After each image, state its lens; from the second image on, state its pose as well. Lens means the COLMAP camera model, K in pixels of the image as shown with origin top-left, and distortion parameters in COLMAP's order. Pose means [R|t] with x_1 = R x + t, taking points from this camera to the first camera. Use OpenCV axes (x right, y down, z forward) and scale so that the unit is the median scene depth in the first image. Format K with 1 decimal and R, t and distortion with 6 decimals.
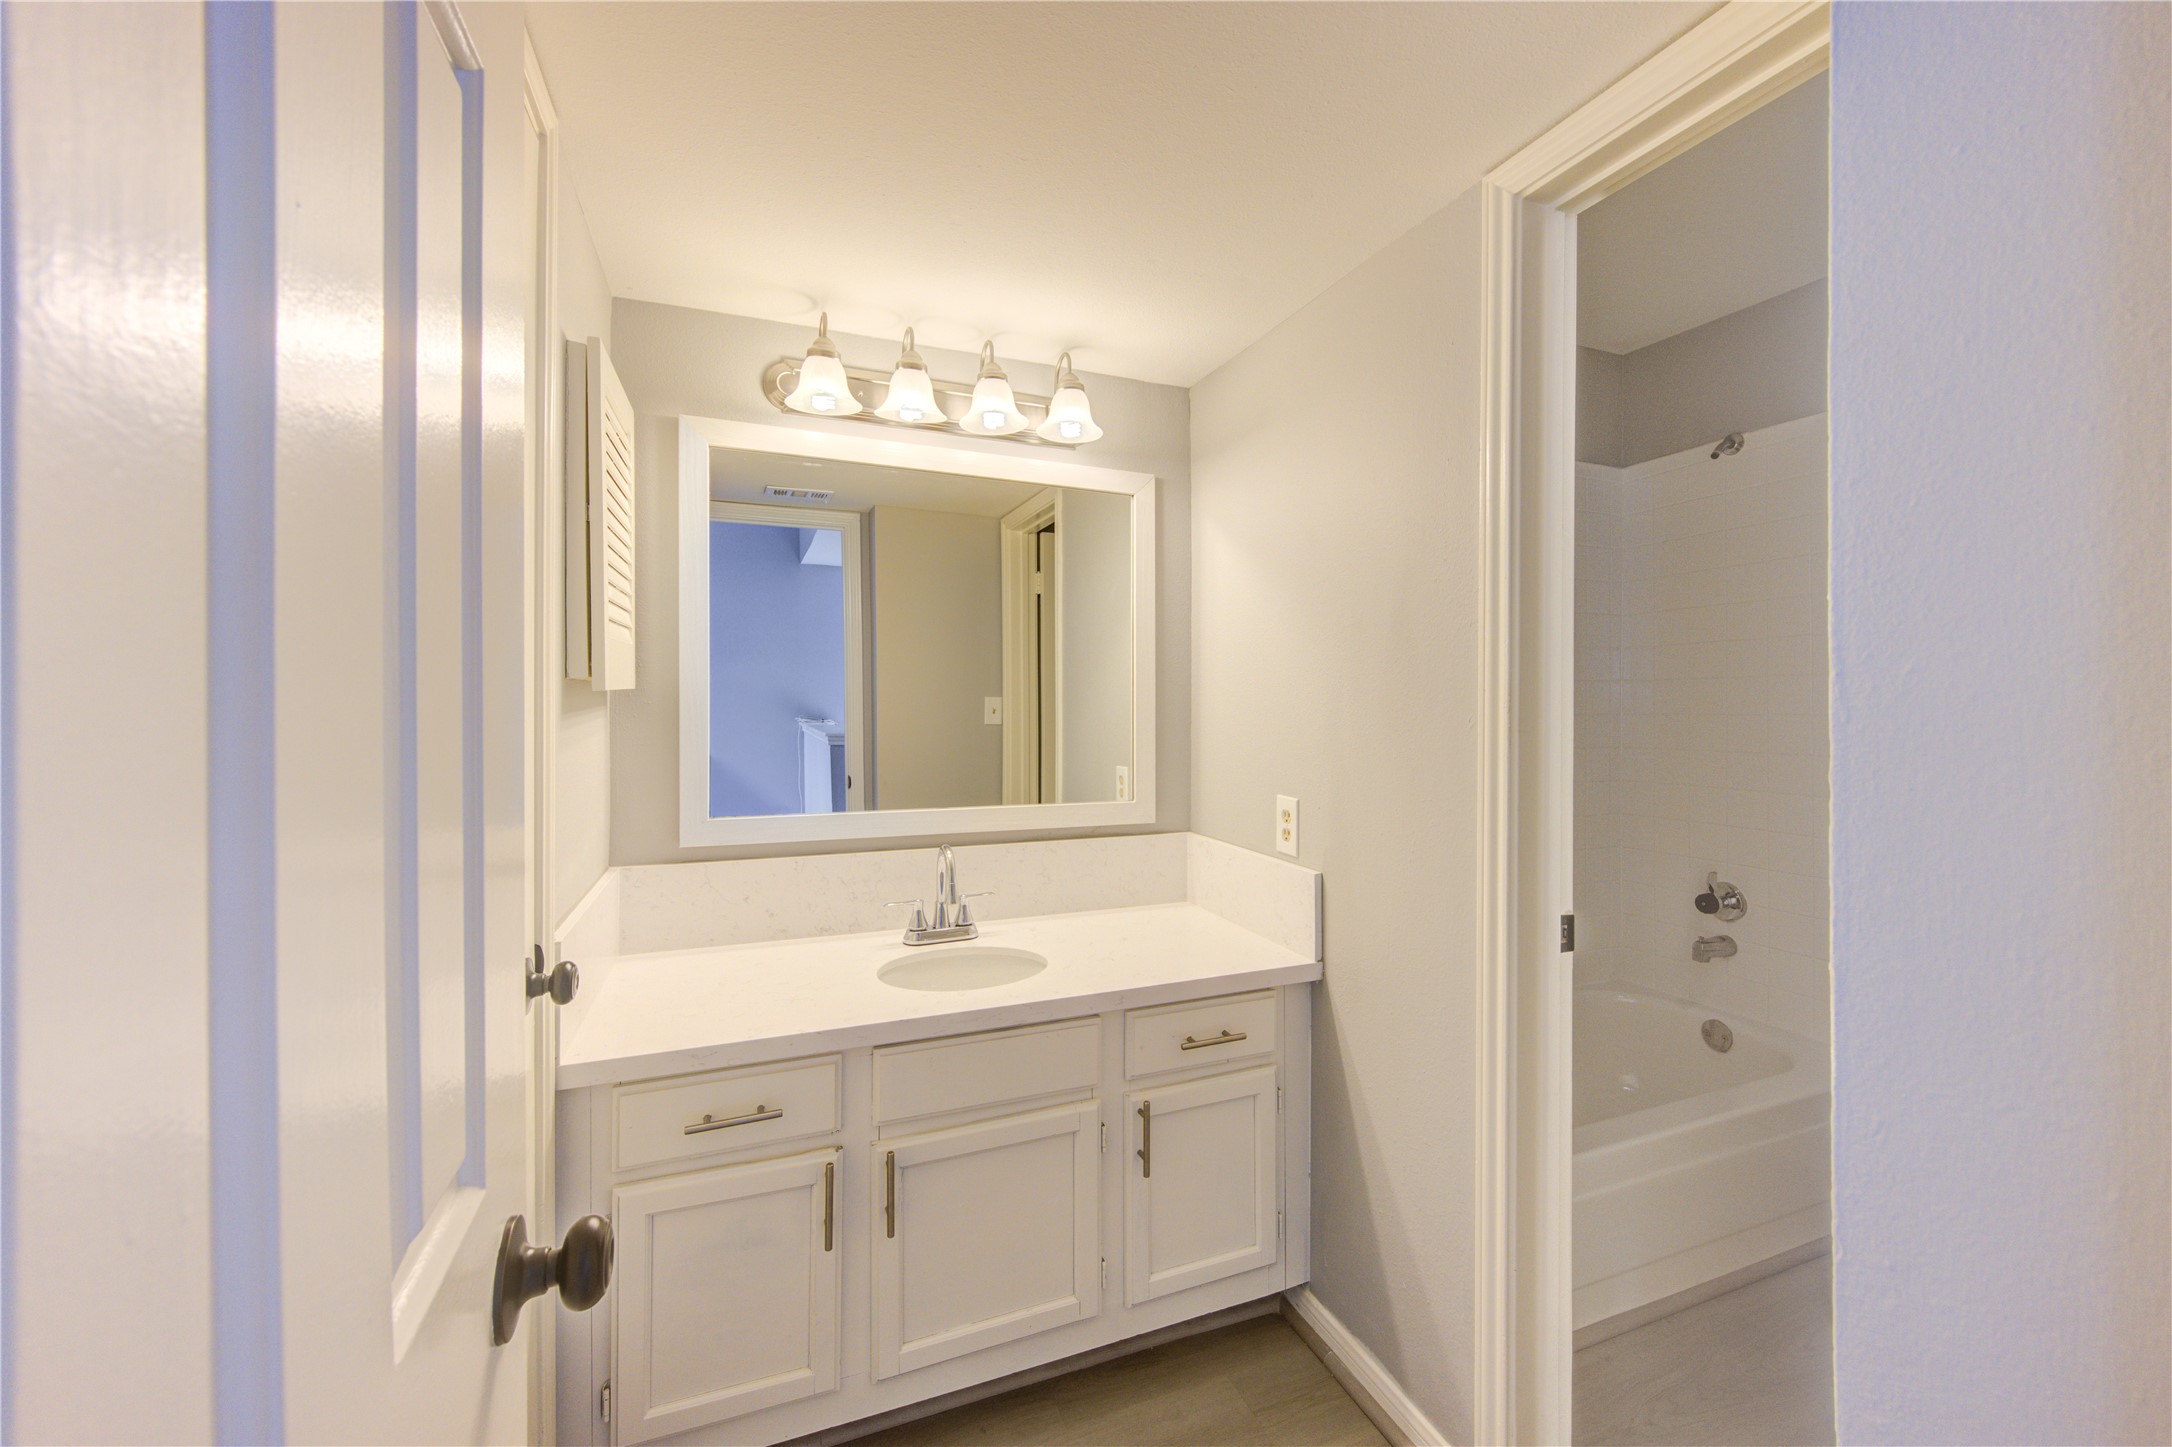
lens RADIAL K [[836.7, 0, 1086.5], [0, 836.7, 713.8], [0, 0, 1]] dist [-0.000004, -0.000320]
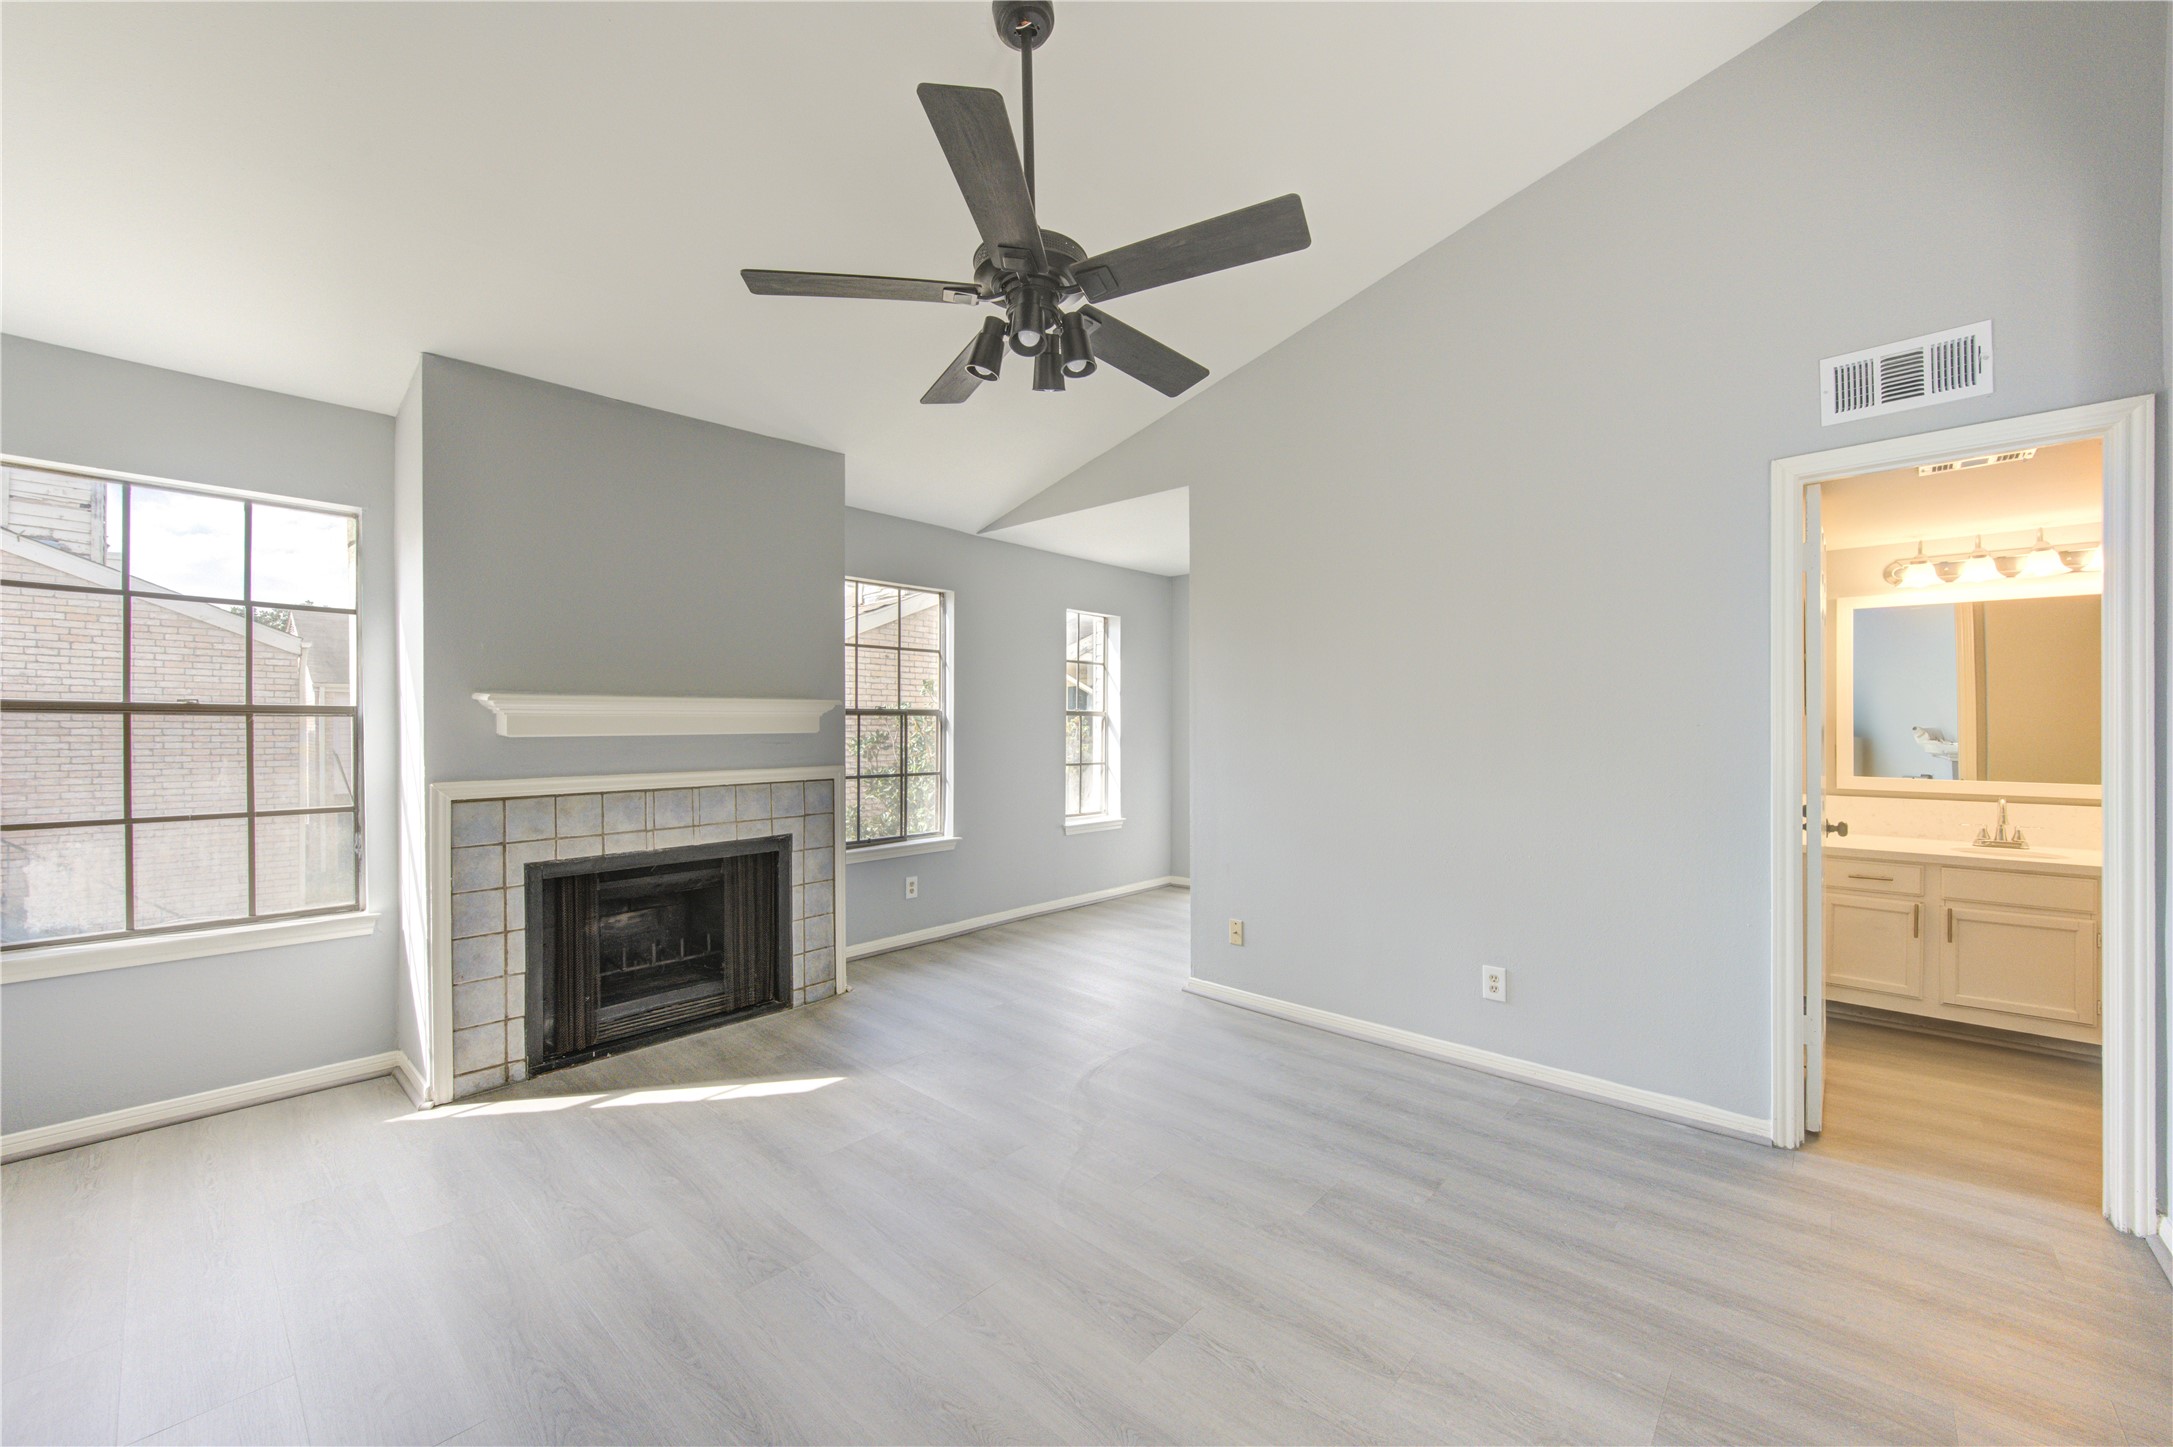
lens RADIAL K [[849.2, 0, 1091.9], [0, 849.2, 731.8], [0, 0, 1]] dist [0.003152, -0.000254]
pose [[0.448089, 0.005087, -0.893975, 0.682572], [-0.004603, 0.999984, 0.003383, 0.007764], [0.893977, 0.002599, 0.448105, -1.863527]]
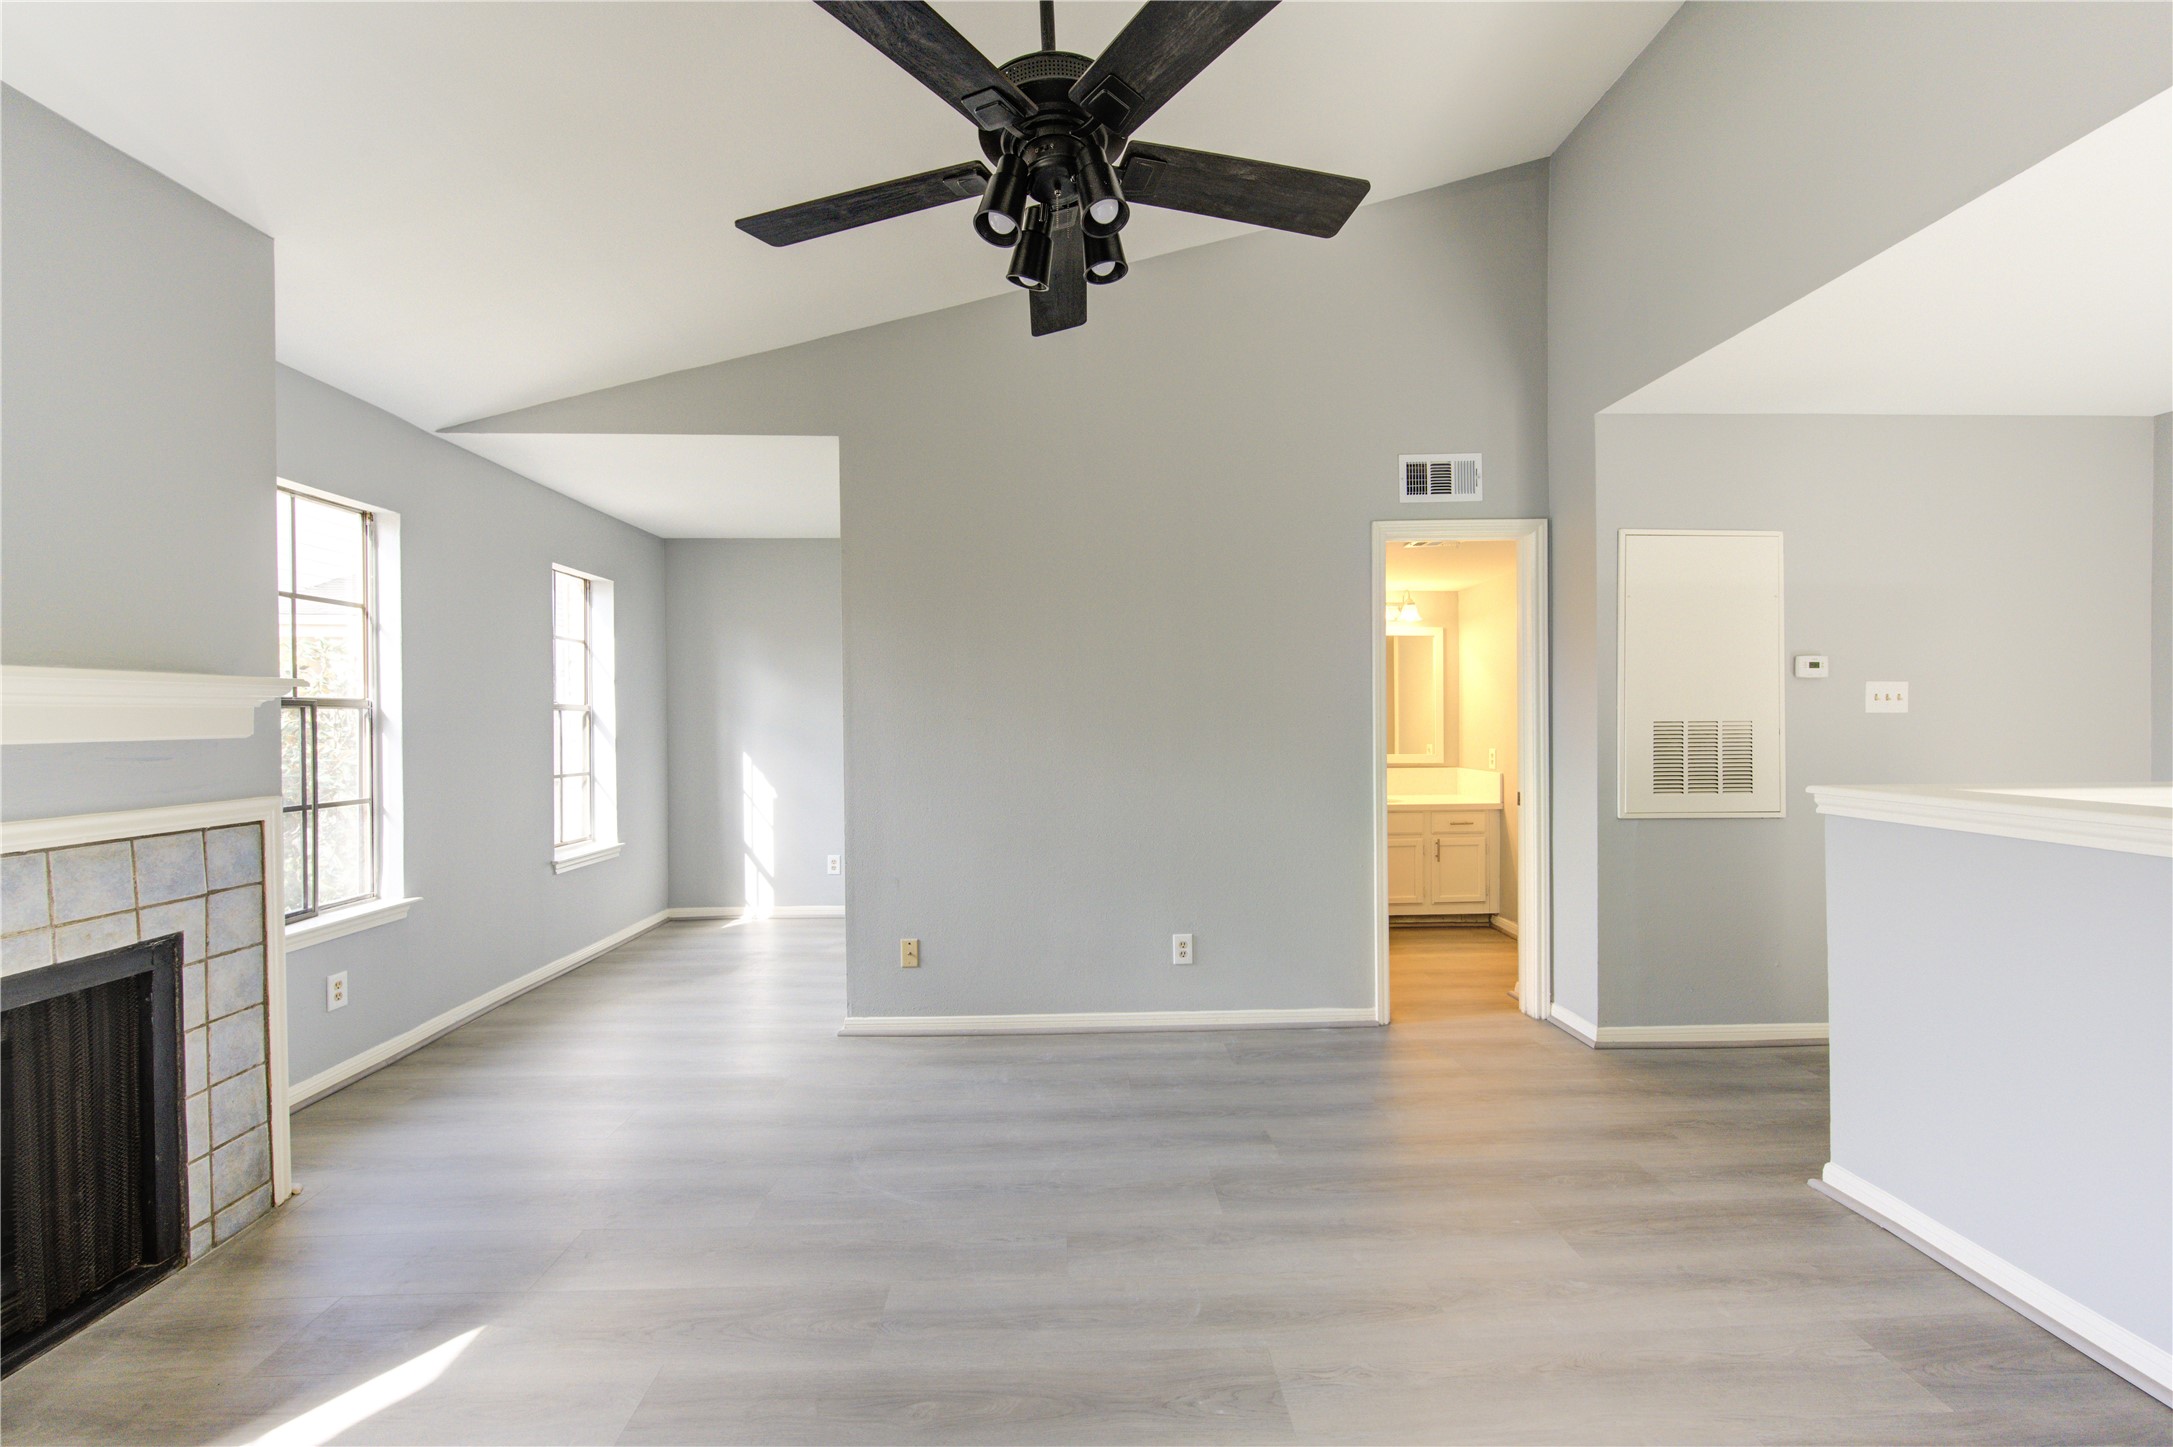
lens RADIAL K [[849.2, 0, 1091.9], [0, 849.2, 731.8], [0, 0, 1]] dist [0.003152, -0.000254]
pose [[0.945454, -0.005150, -0.325716, -0.110530], [0.007642, 0.999951, 0.006371, 0.014103], [0.325667, -0.008512, 0.945446, -2.269167]]
